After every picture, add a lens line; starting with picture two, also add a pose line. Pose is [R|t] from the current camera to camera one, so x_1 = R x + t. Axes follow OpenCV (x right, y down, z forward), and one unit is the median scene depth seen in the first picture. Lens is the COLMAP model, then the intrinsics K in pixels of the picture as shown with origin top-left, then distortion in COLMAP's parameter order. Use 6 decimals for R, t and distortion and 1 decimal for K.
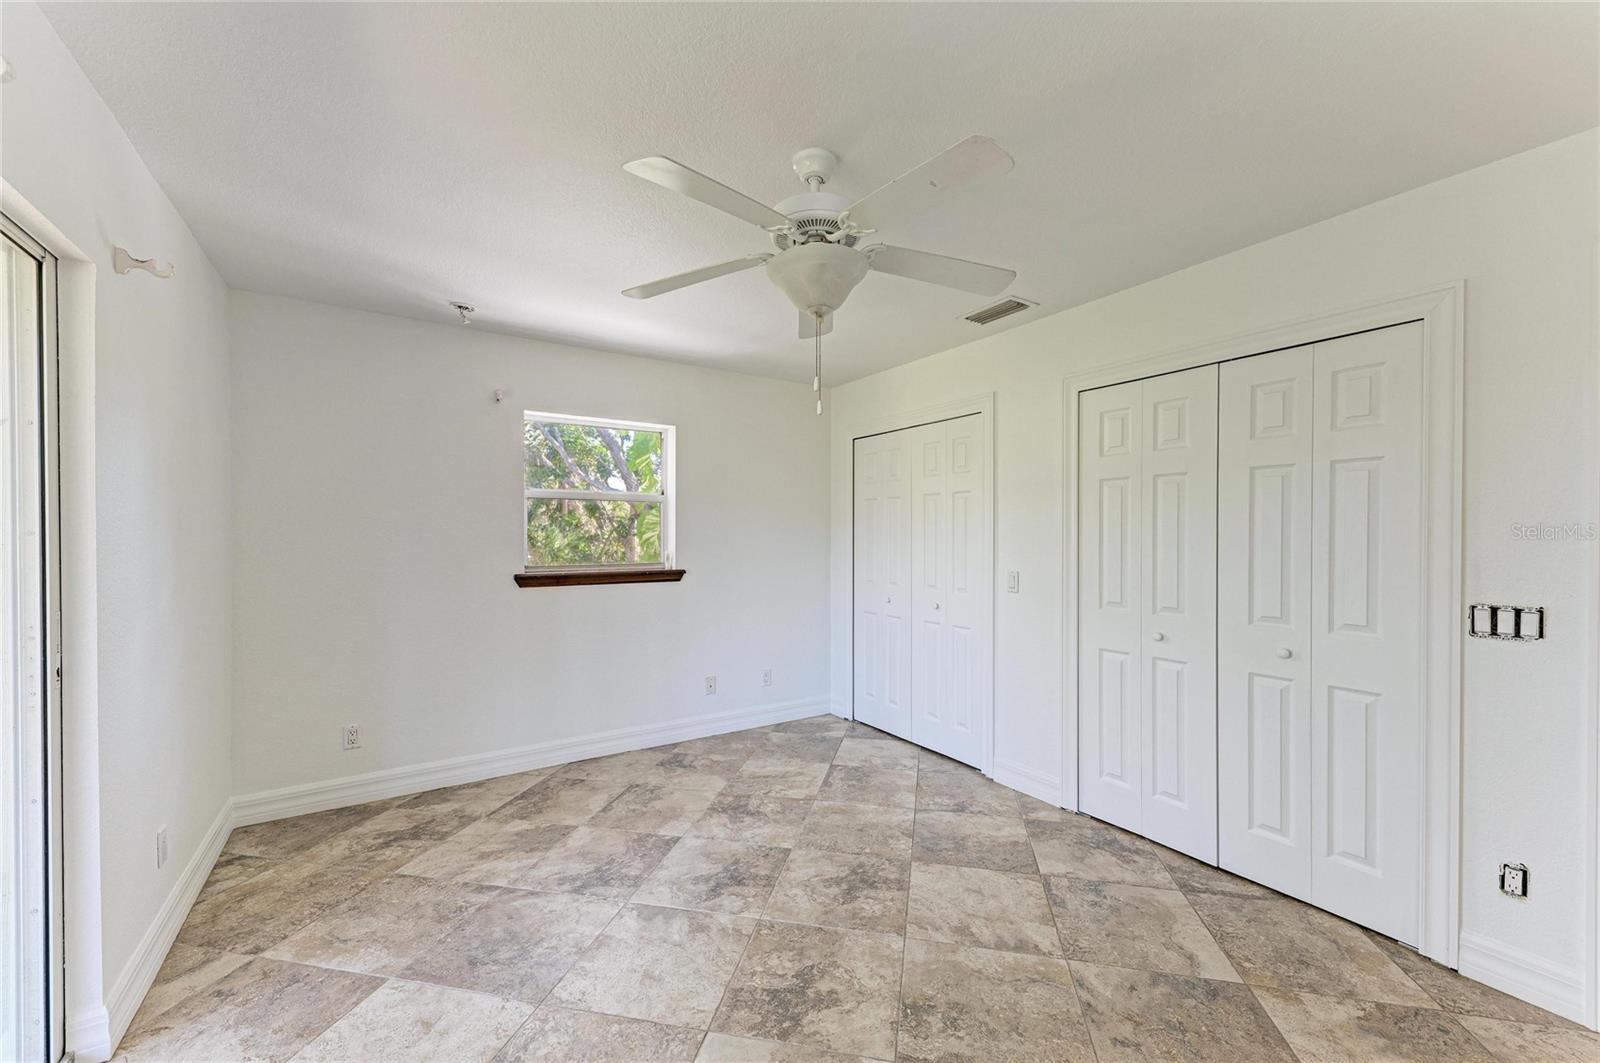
lens RADIAL K [[620.3, 0, 800.2], [0, 620.3, 533.9], [0, 0, 1]] dist [0.002001, -0.000078]
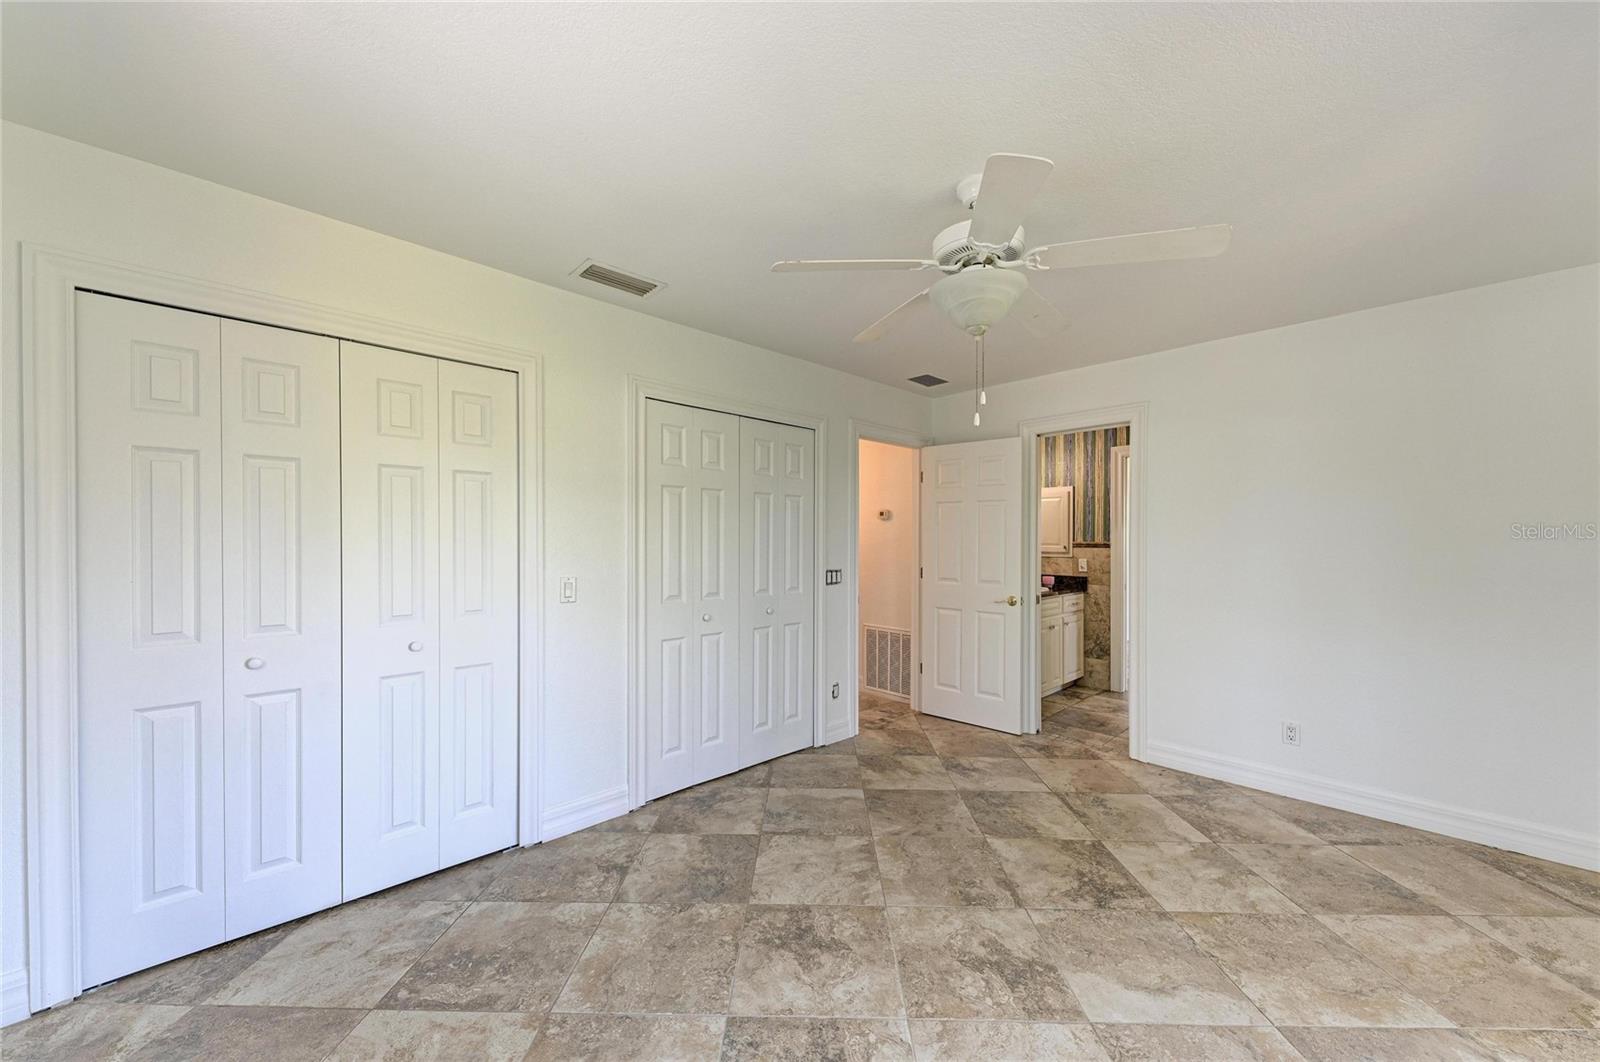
lens RADIAL K [[596.4, 0, 800.2], [0, 596.4, 542.8], [0, 0, 1]] dist [0.002956, -0.000223]
pose [[-0.193781, -0.011949, 0.980972, -0.692753], [-0.008885, 0.999906, 0.010425, -0.000179], [-0.981004, -0.006696, -0.193869, 1.136192]]
